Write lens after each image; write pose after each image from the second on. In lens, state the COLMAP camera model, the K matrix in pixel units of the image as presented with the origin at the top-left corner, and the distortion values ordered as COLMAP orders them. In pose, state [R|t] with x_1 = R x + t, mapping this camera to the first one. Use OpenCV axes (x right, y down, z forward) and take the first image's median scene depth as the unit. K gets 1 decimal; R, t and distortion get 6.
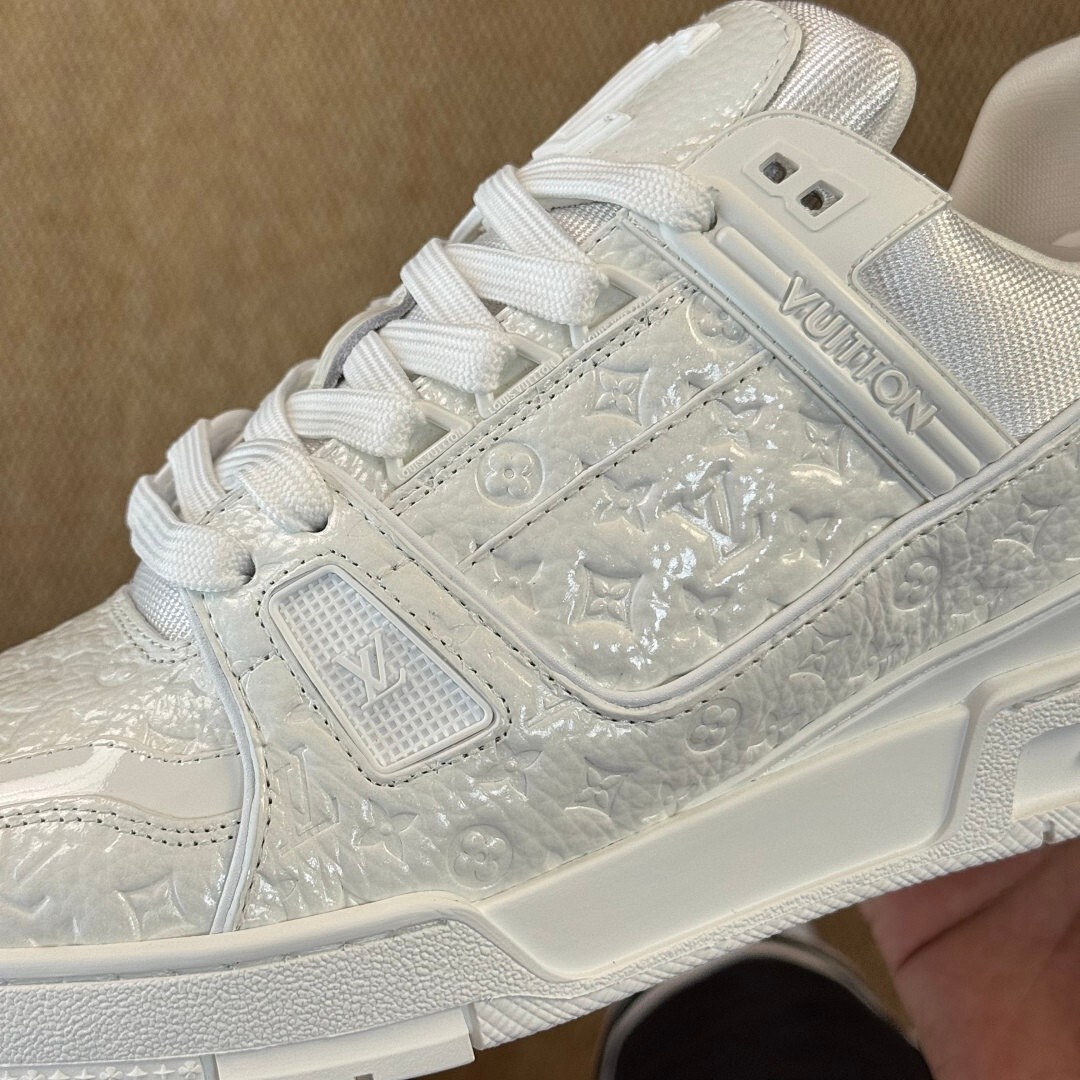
lens RADIAL K [[2271.1, 0, 540.0], [0, 2271.1, 540.0], [0, 0, 1]] dist [0.234256, -0.236829]
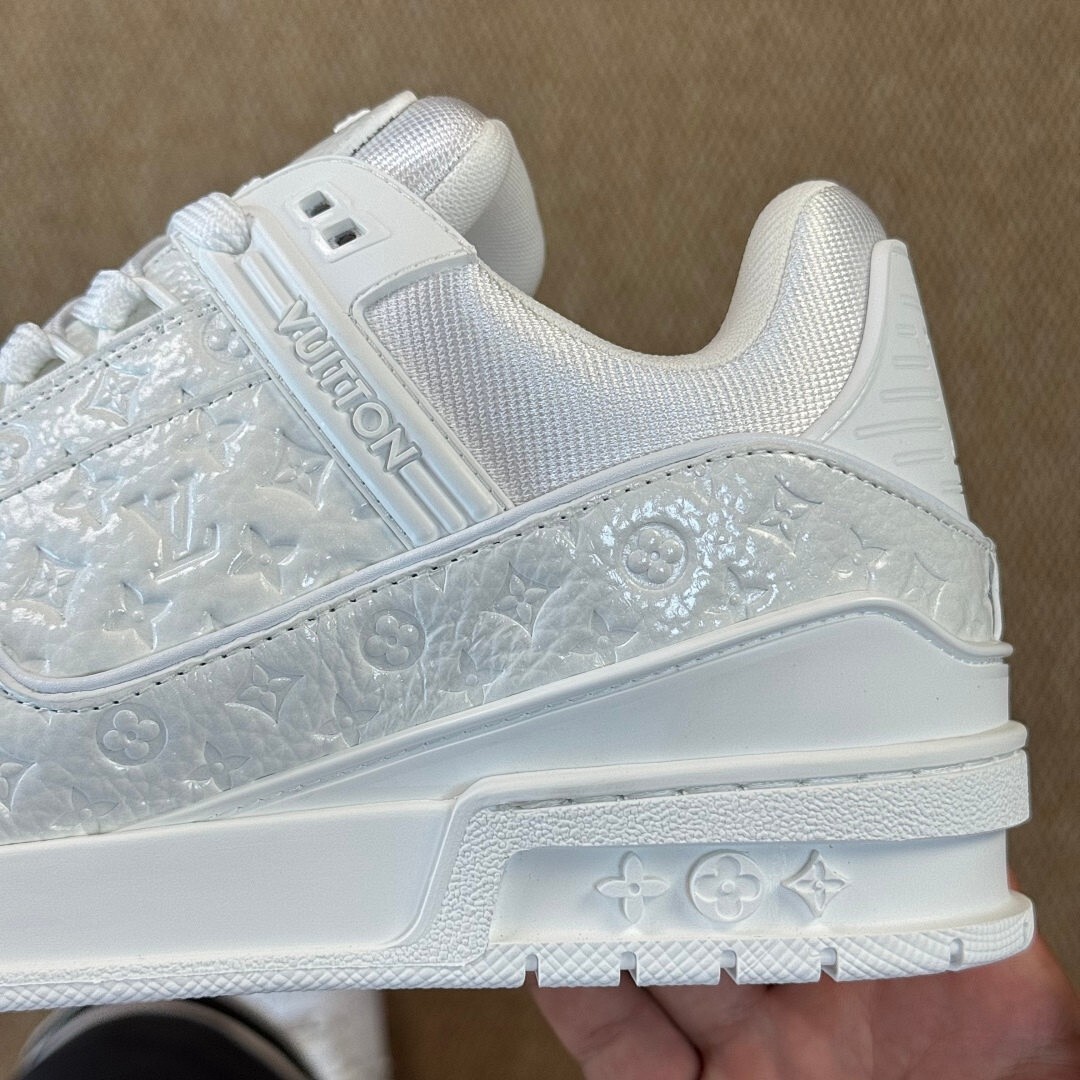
lens RADIAL K [[2271.1, 0, 540.0], [0, 2271.1, 540.0], [0, 0, 1]] dist [0.234256, -0.236829]
pose [[0.923578, 0.120532, -0.363971, 0.577144], [-0.213819, 0.949893, -0.228002, 0.186377], [0.318252, 0.288402, 0.903073, 0.159921]]
